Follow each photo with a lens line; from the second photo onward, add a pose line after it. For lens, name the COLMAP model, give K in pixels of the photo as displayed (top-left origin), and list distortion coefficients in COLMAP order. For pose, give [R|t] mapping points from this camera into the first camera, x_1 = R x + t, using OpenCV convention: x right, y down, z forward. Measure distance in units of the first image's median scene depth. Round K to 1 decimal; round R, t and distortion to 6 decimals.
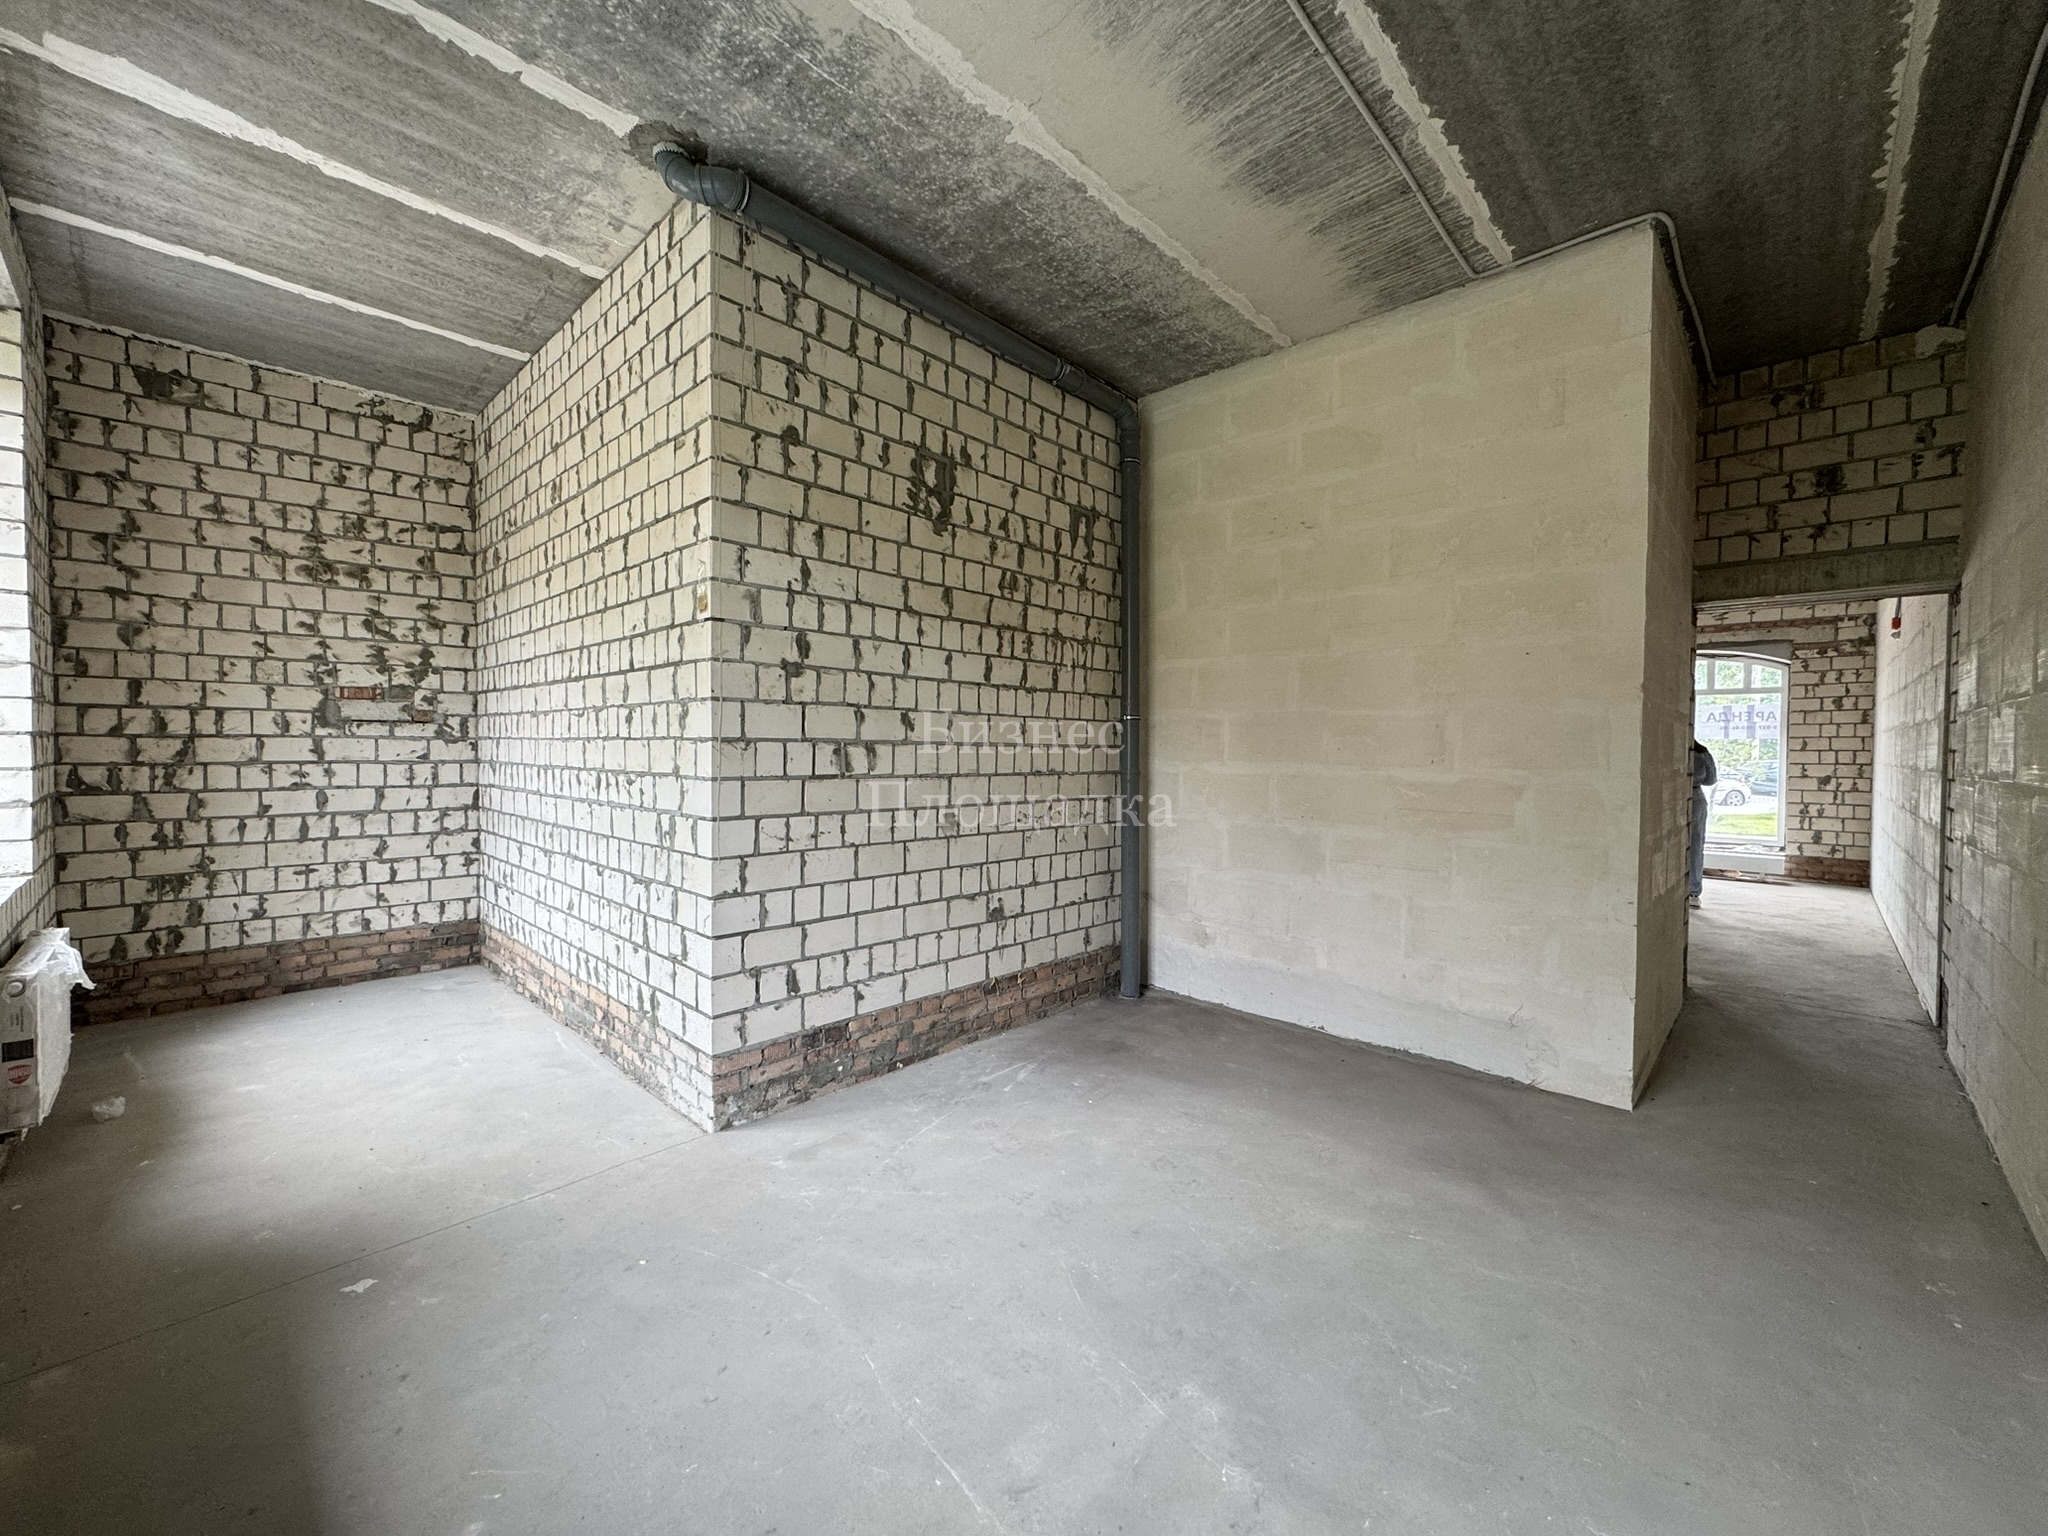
lens RADIAL K [[815.1, 0, 1025.4], [0, 815.1, 764.1], [0, 0, 1]] dist [-0.000460, 0.000356]
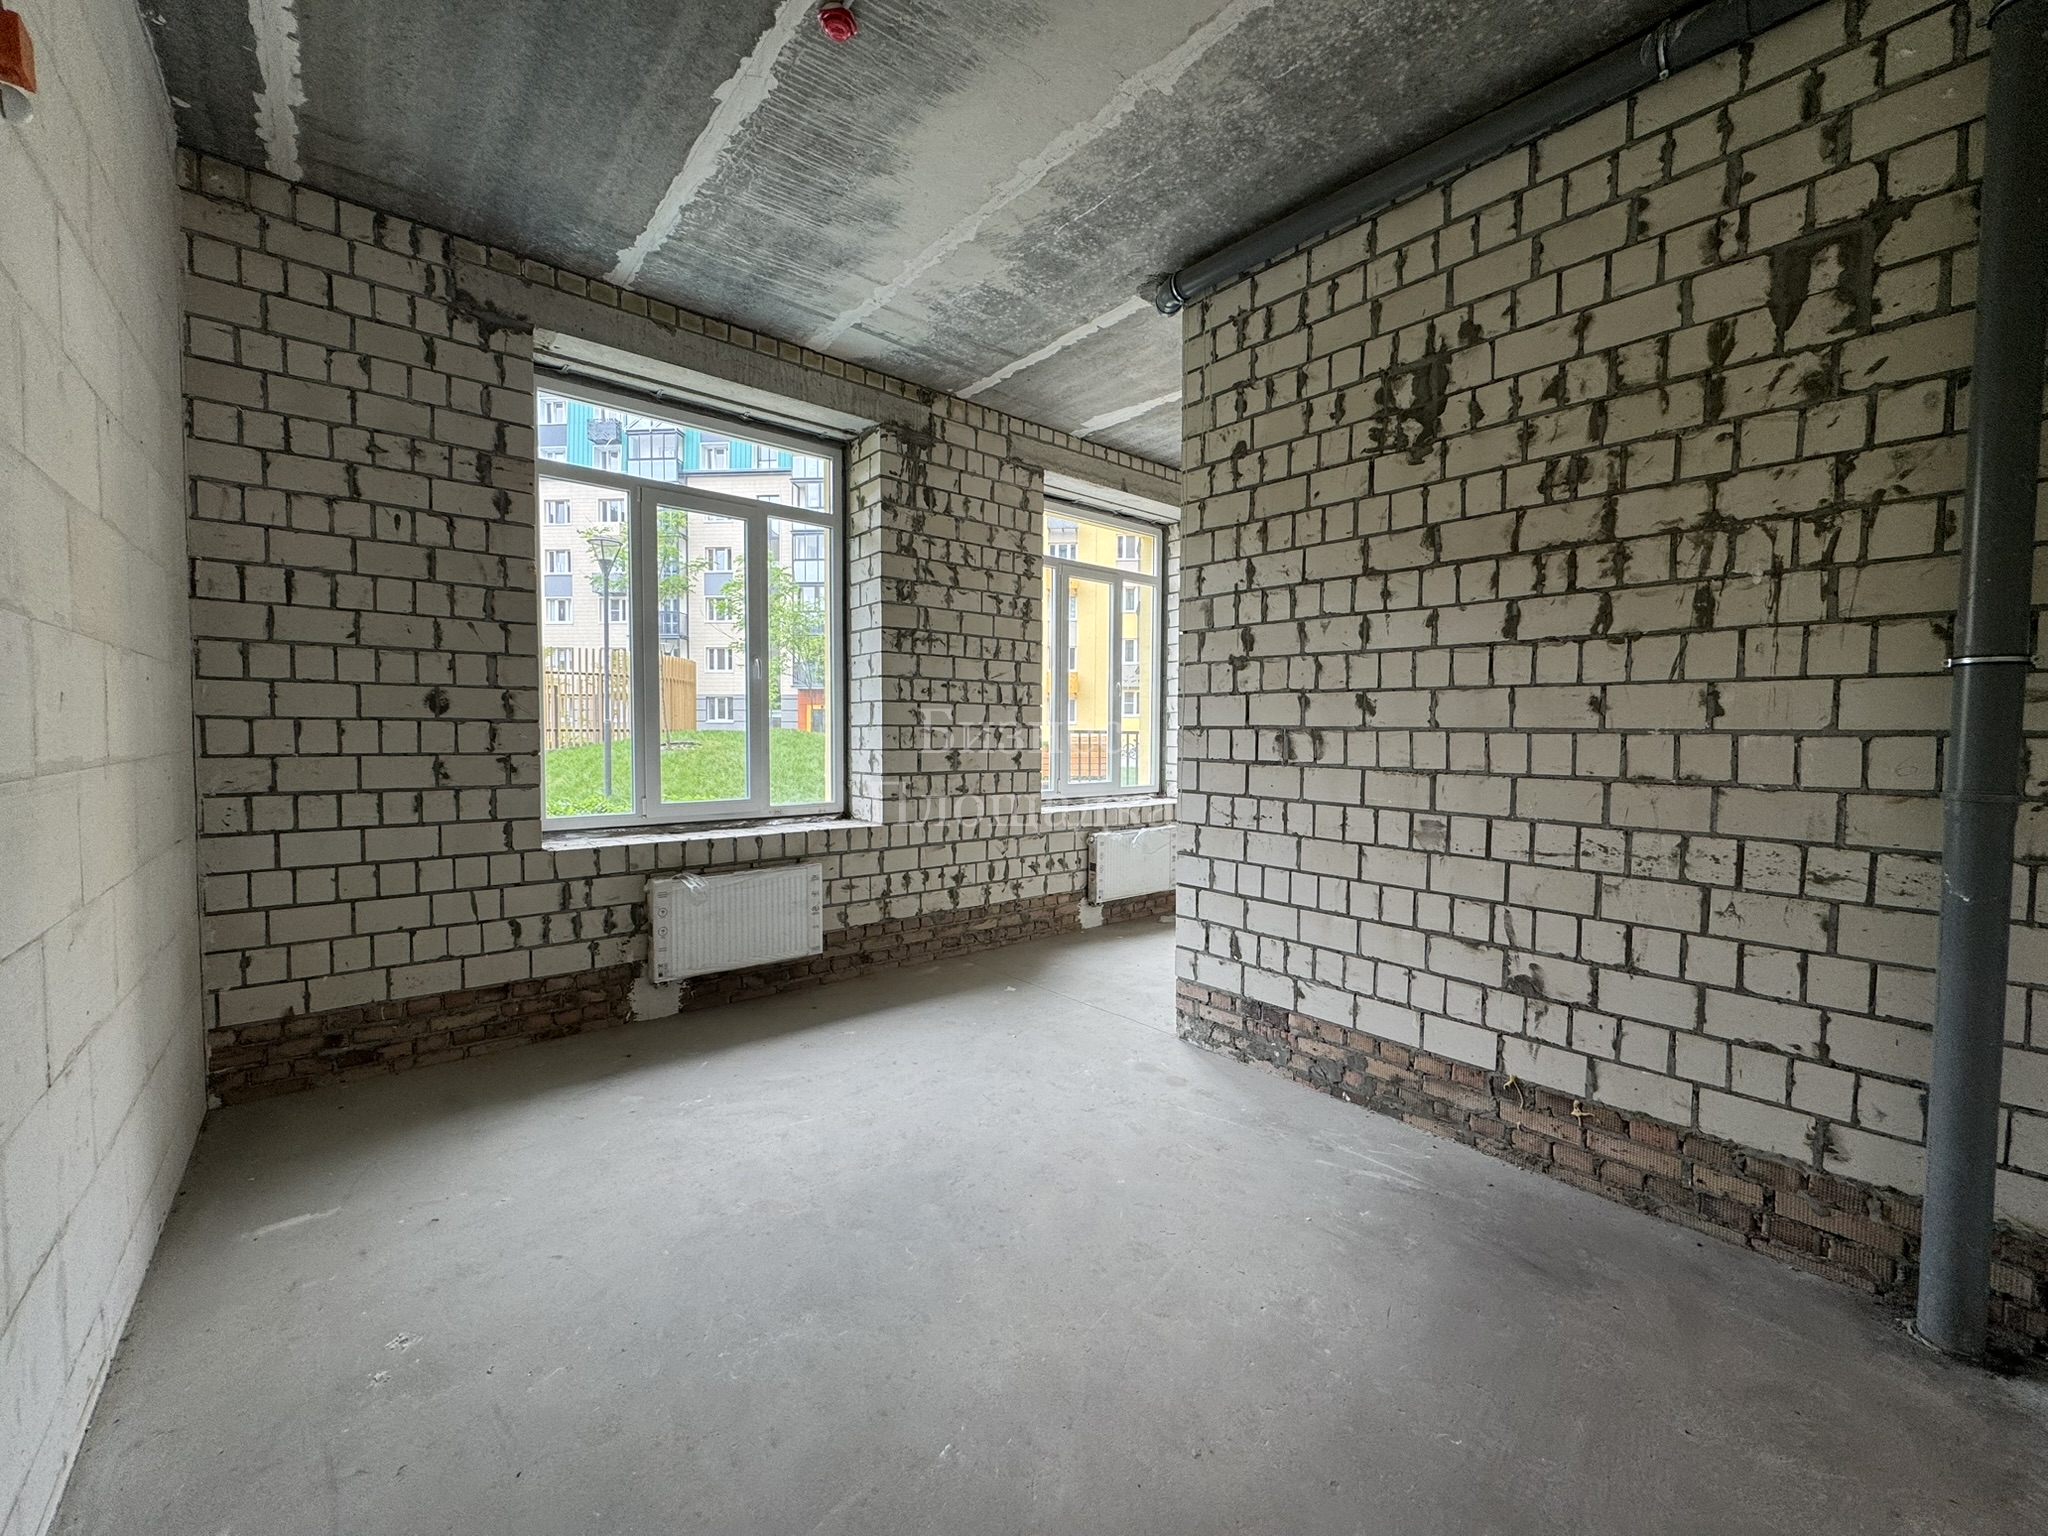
lens RADIAL K [[815.1, 0, 1025.4], [0, 815.1, 764.1], [0, 0, 1]] dist [-0.000460, 0.000356]
pose [[-0.112892, 0.031196, -0.993117, 0.777871], [-0.028554, 0.998992, 0.034626, -0.009302], [0.993197, 0.032267, -0.111888, 0.775958]]
